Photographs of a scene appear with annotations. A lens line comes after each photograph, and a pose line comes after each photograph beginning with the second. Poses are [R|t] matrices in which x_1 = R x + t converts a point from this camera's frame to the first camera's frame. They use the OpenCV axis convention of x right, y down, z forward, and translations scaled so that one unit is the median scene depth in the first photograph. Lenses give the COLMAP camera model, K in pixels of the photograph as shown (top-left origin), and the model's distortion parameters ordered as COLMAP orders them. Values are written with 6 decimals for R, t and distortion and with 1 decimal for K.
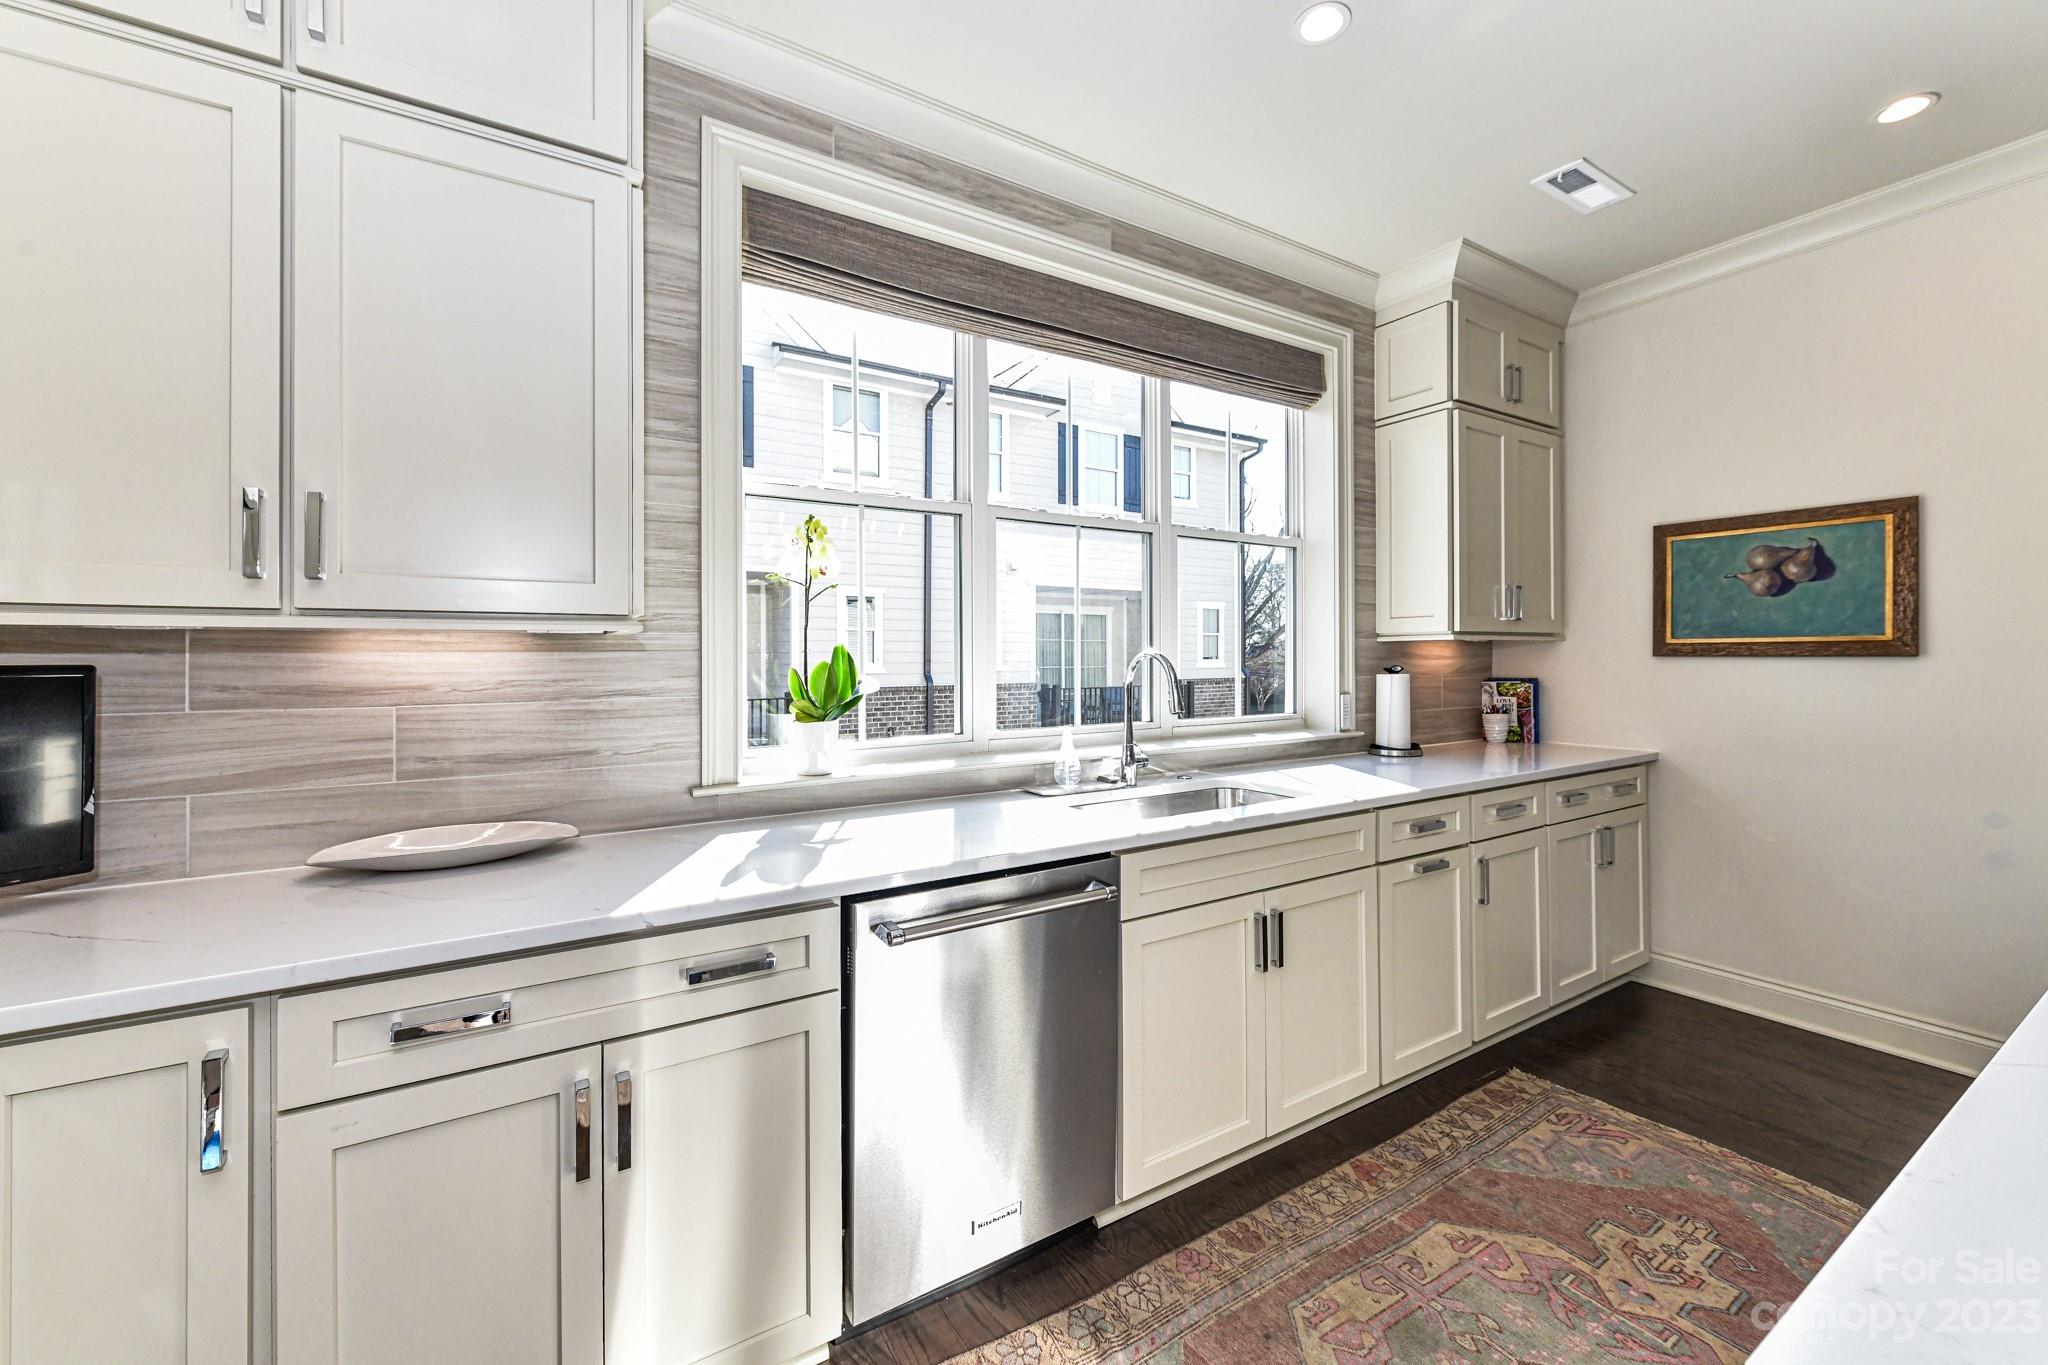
lens RADIAL K [[810.1, 0, 1027.9], [0, 810.1, 654.0], [0, 0, 1]] dist [0.004411, -0.002530]
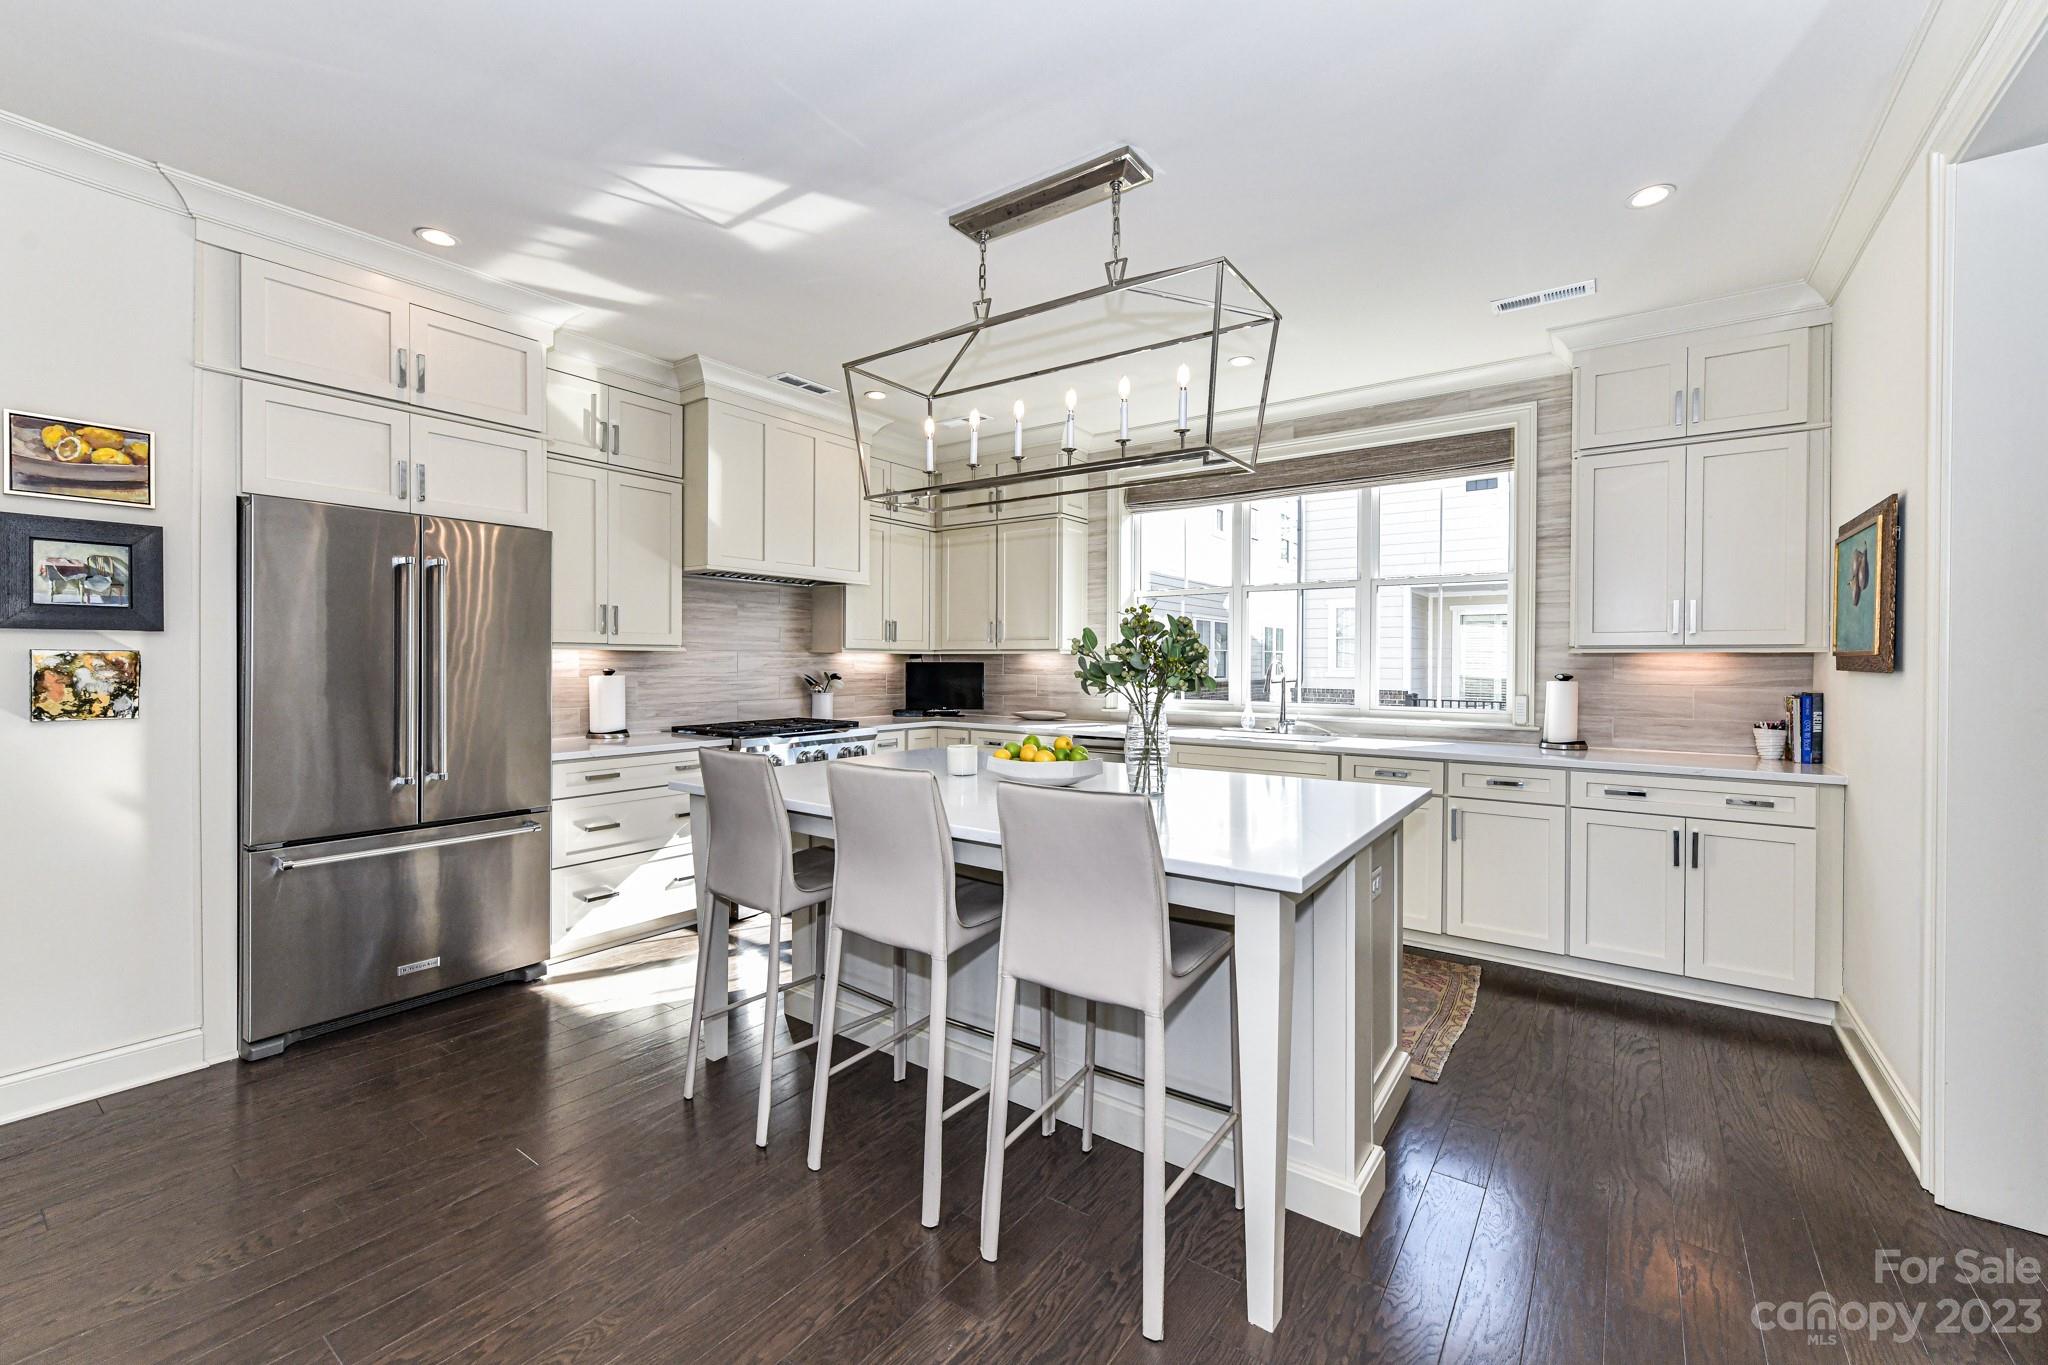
lens RADIAL K [[810.1, 0, 1027.9], [0, 810.1, 654.0], [0, 0, 1]] dist [0.004411, -0.002530]
pose [[0.370384, 0.000483, -0.928878, 1.556560], [-0.001259, 0.999999, 0.000018, -0.017025], [0.928878, 0.001163, 0.370385, -0.214736]]
